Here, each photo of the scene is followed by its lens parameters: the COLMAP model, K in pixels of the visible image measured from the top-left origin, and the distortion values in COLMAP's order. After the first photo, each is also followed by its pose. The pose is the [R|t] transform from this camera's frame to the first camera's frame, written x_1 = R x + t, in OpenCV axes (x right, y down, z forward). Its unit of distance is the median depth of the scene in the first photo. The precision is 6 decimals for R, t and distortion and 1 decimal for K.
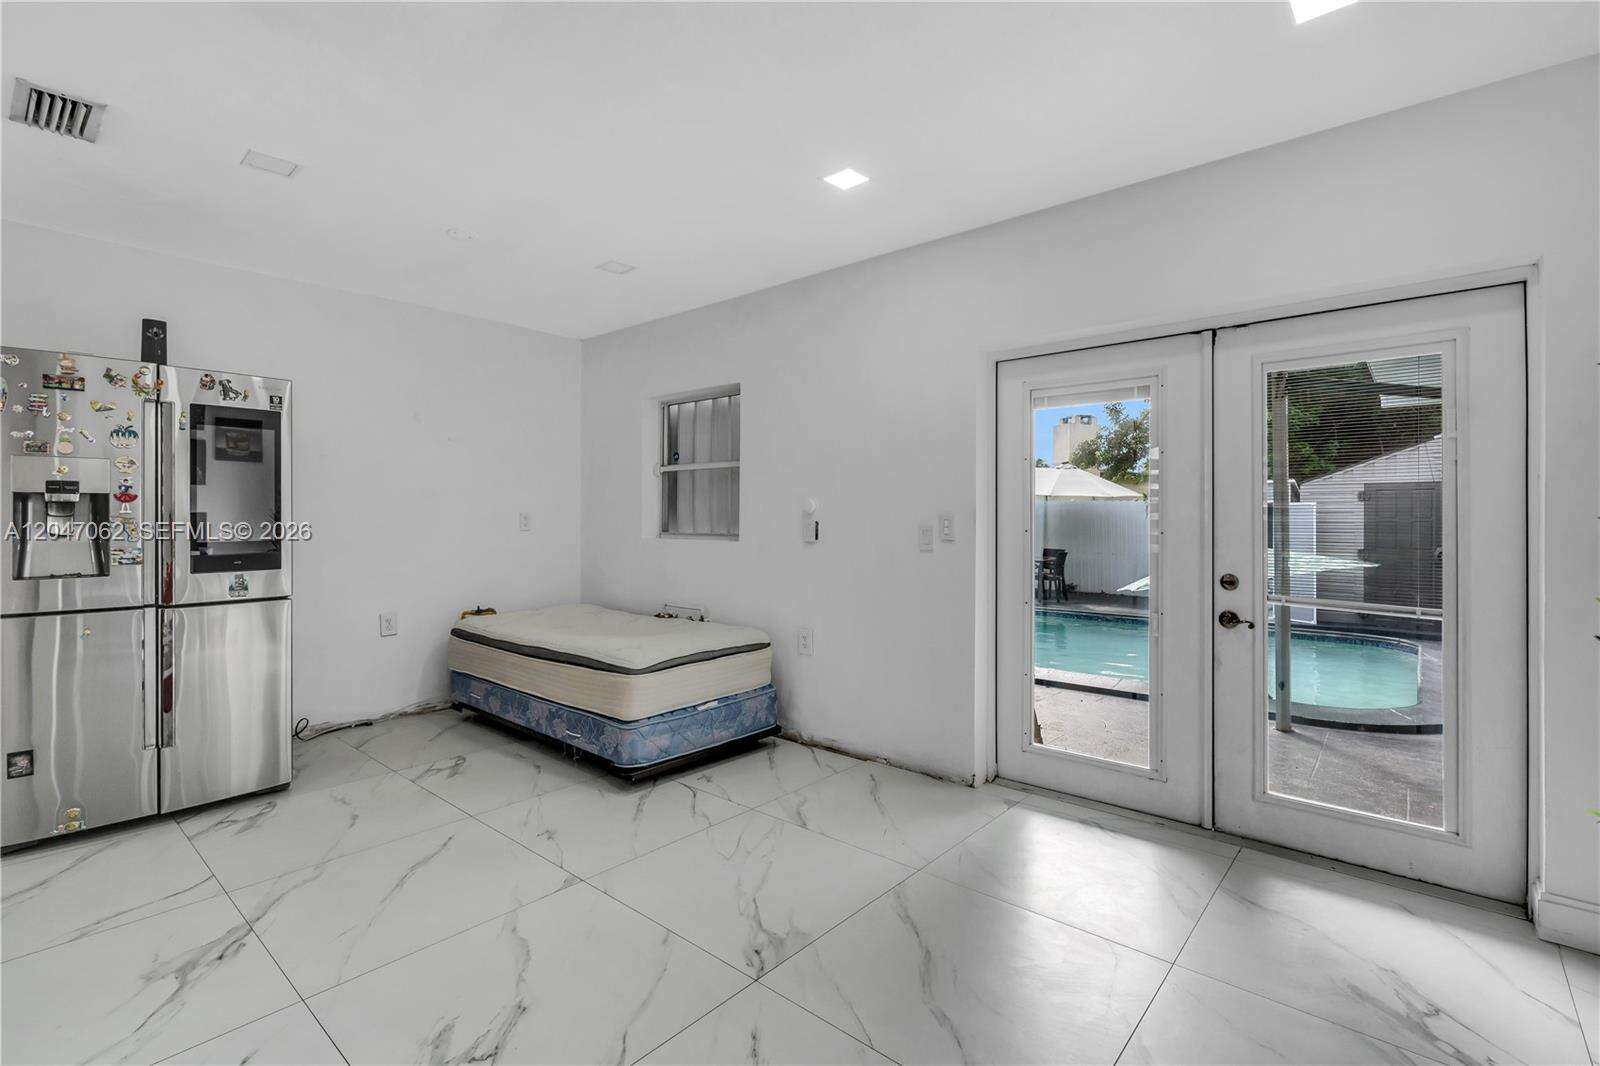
lens RADIAL K [[731.1, 0, 799.1], [0, 731.1, 517.4], [0, 0, 1]] dist [0.009635, -0.000579]
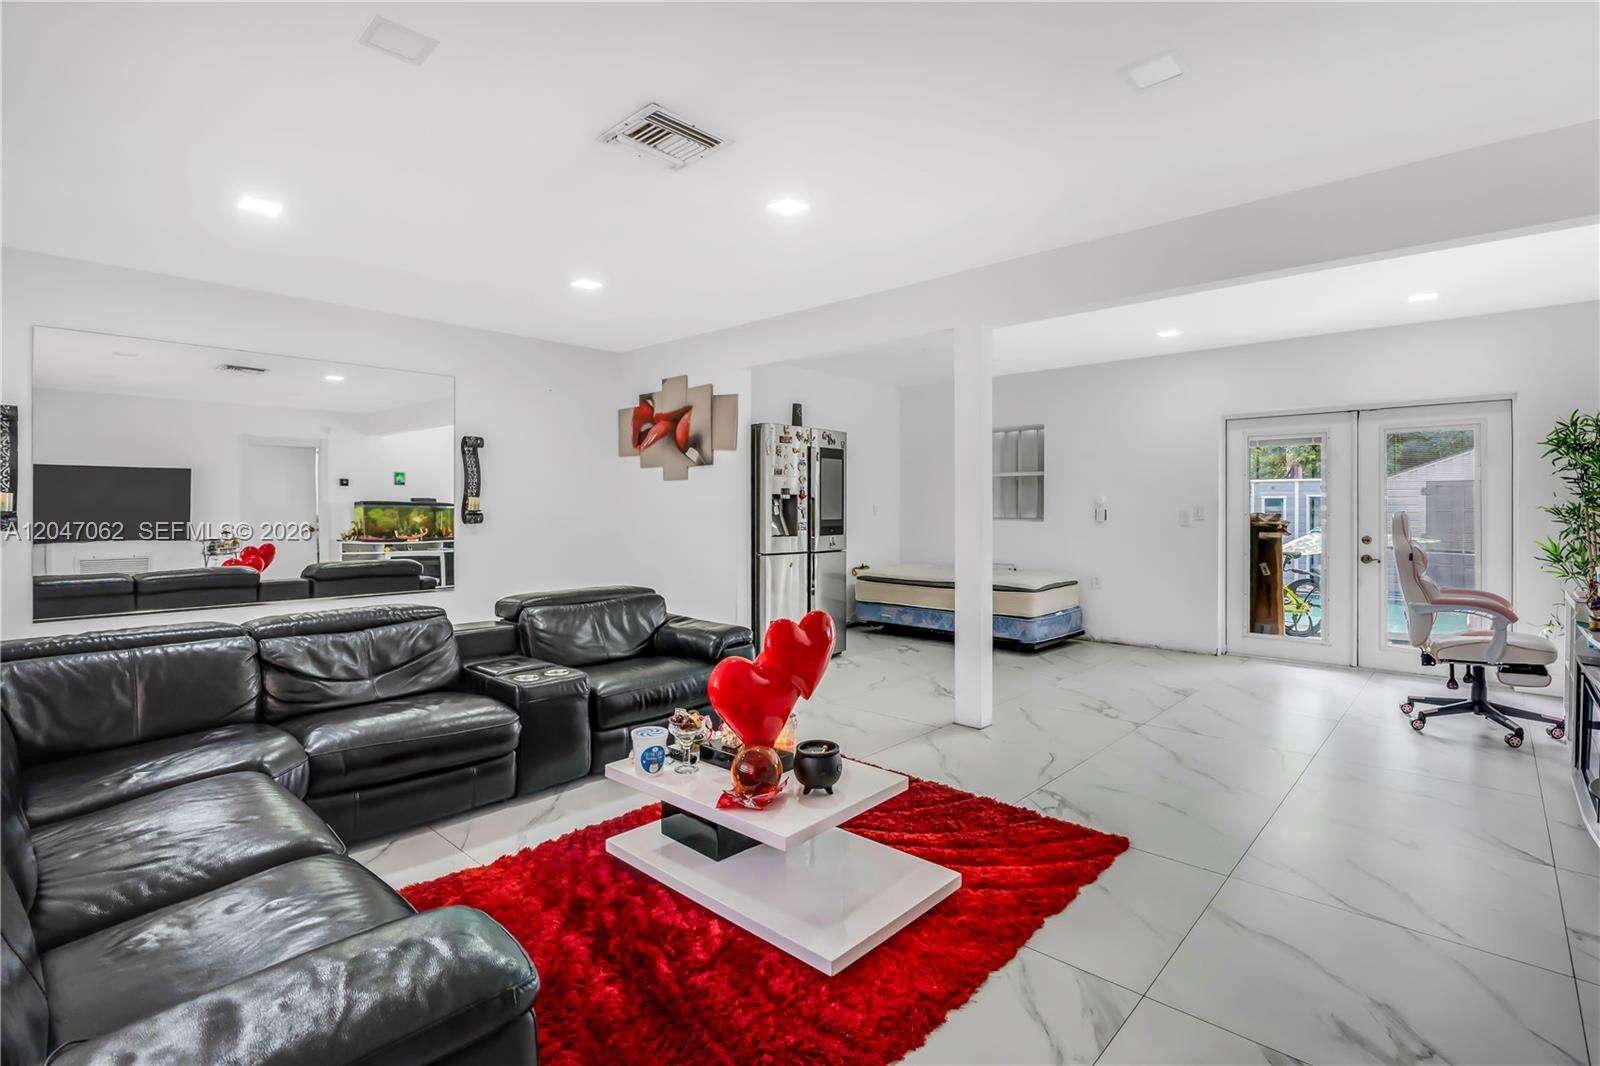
lens RADIAL K [[759.0, 0, 810.8], [0, 759.0, 509.7], [0, 0, 1]] dist [-0.012342, 0.000492]
pose [[0.999801, 0.000703, -0.019958, -0.759489], [-0.000618, 0.999991, 0.004291, -0.000500], [0.019961, -0.004278, 0.999792, -0.923614]]
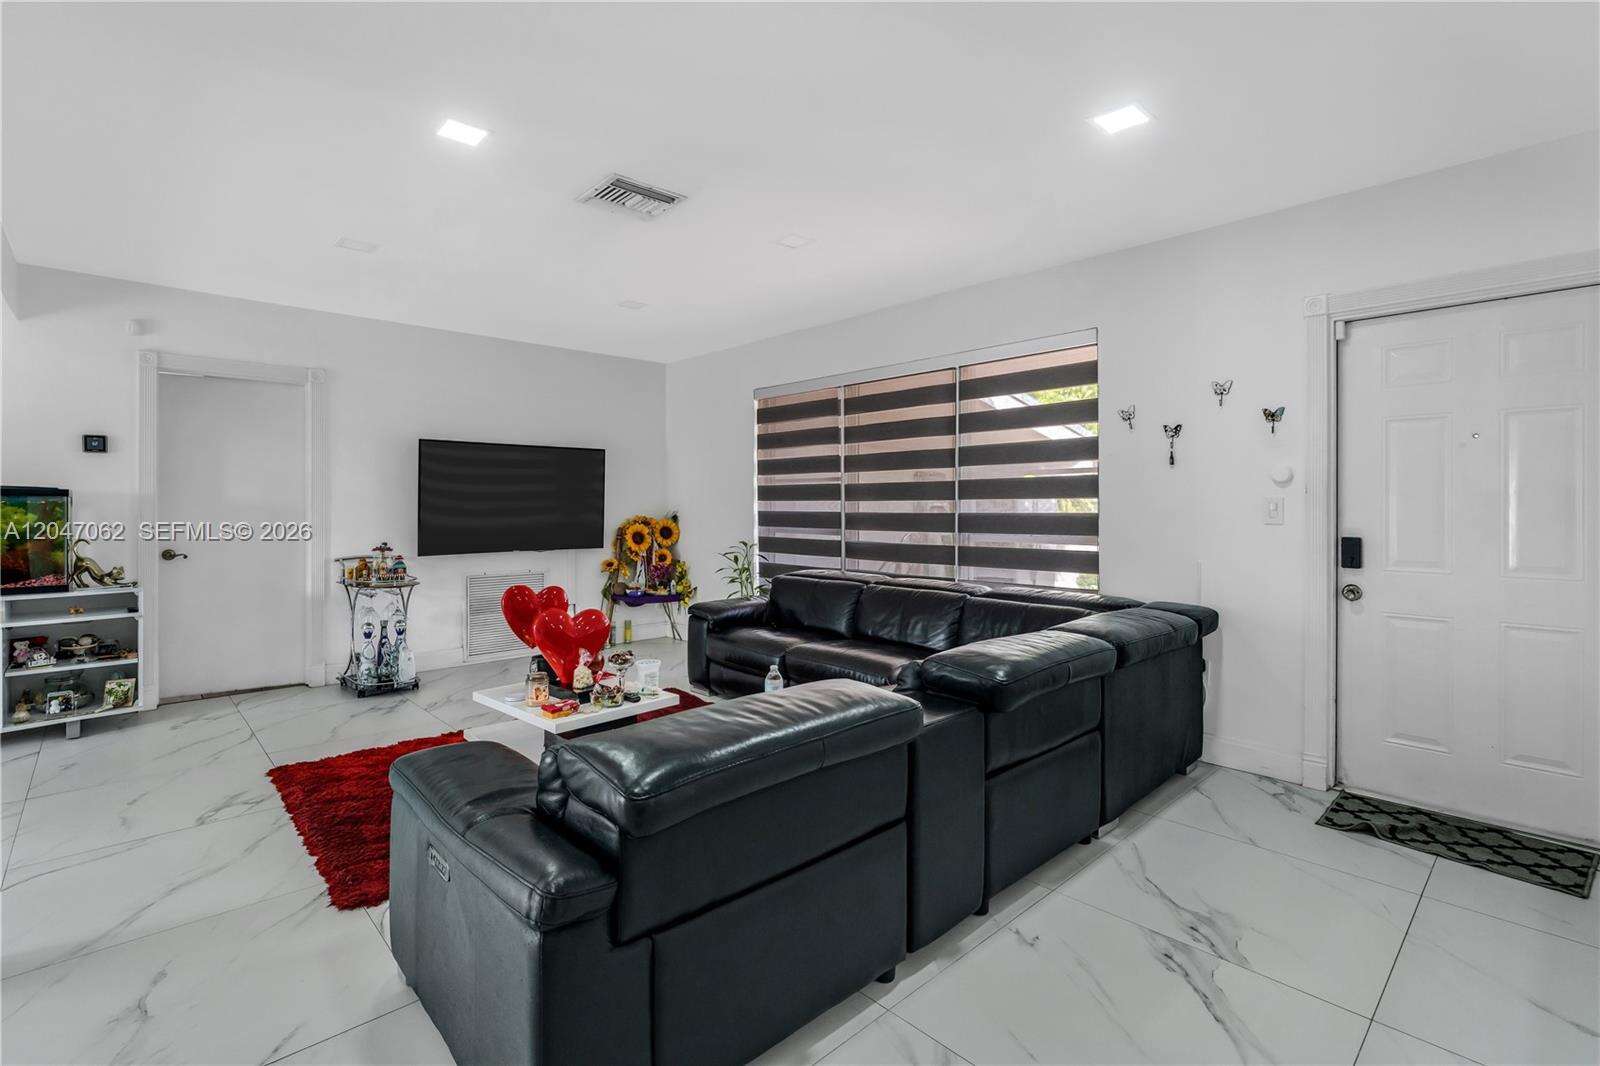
lens RADIAL K [[721.3, 0, 808.3], [0, 721.3, 510.1], [0, 0, 1]] dist [-0.002970, -0.000137]
pose [[-0.994695, -0.003778, 0.102803, -1.266652], [-0.002610, 0.999931, 0.011491, 0.001857], [-0.102840, 0.011161, -0.994635, 0.875289]]
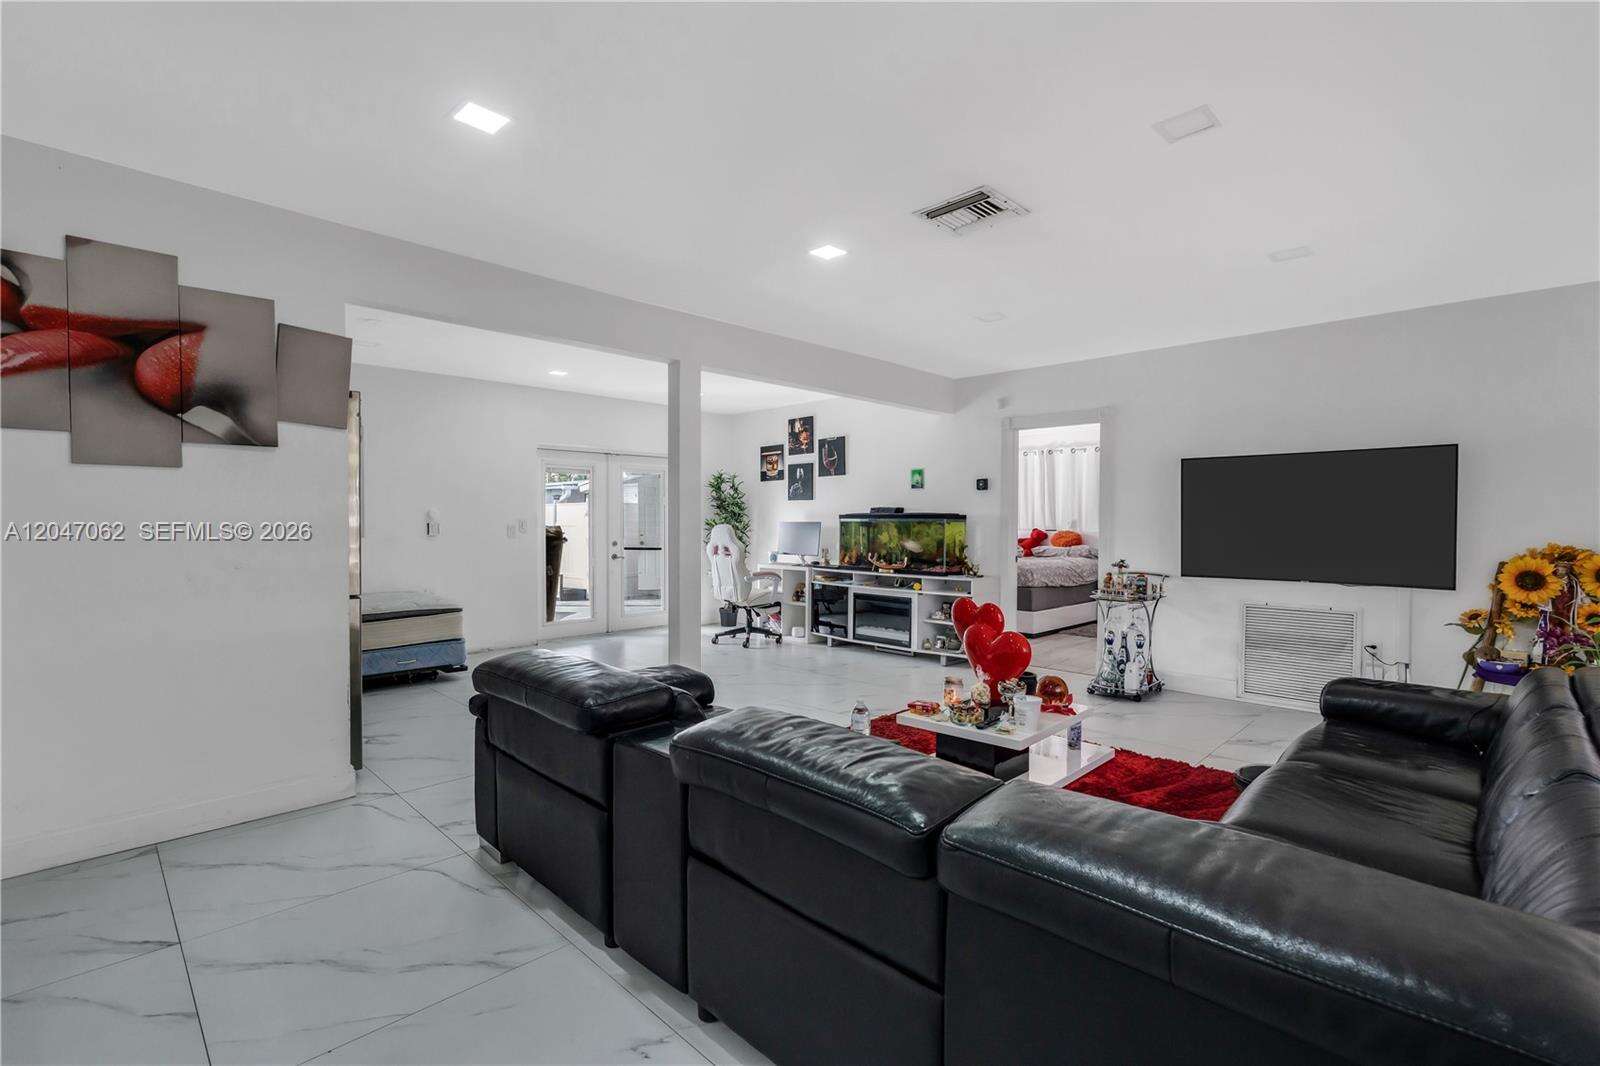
lens RADIAL K [[719.3, 0, 800.0], [0, 719.3, 533.0], [0, 0, 1]] dist [0.034608, -0.000159]
pose [[0.068628, -0.017047, 0.997497, -1.917946], [0.002532, 0.999854, 0.016914, 0.000380], [-0.997639, 0.001364, 0.068661, 0.076119]]
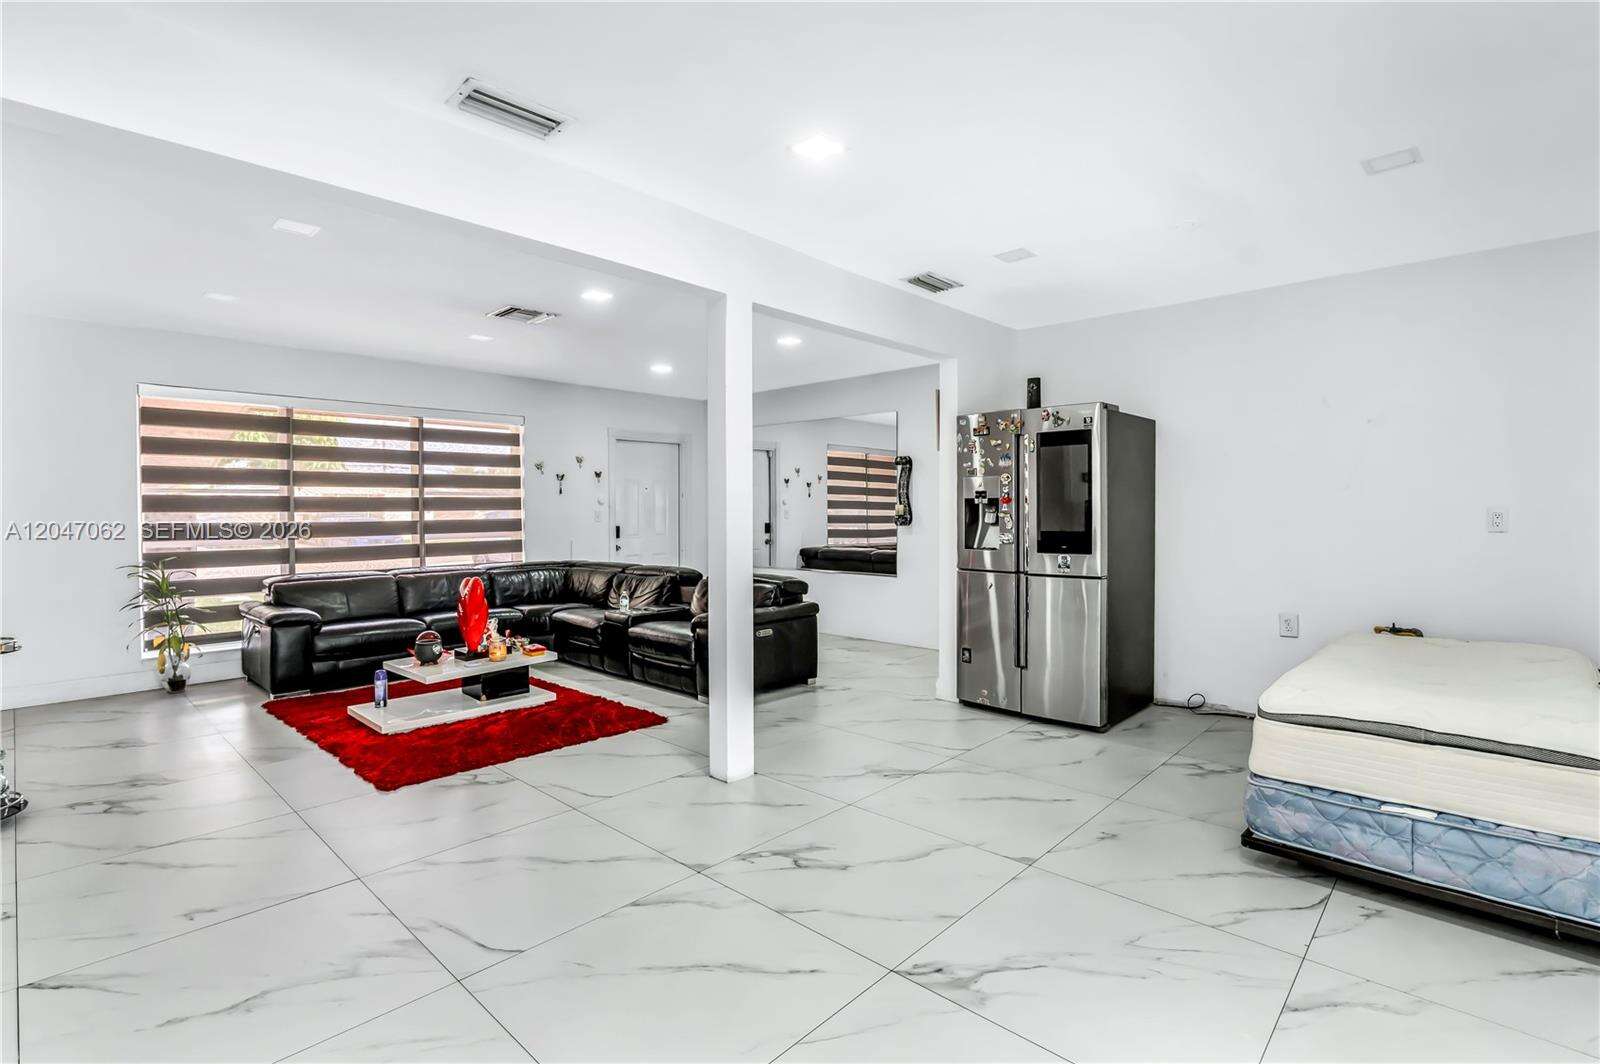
lens RADIAL K [[759.0, 0, 810.8], [0, 759.0, 508.7], [0, 0, 1]] dist [-0.012342, 0.000492]
pose [[-0.026211, -0.002810, -0.999652, 0.612720], [-0.000087, 0.999996, -0.002808, -0.003864], [0.999656, 0.000014, -0.026212, 0.564015]]
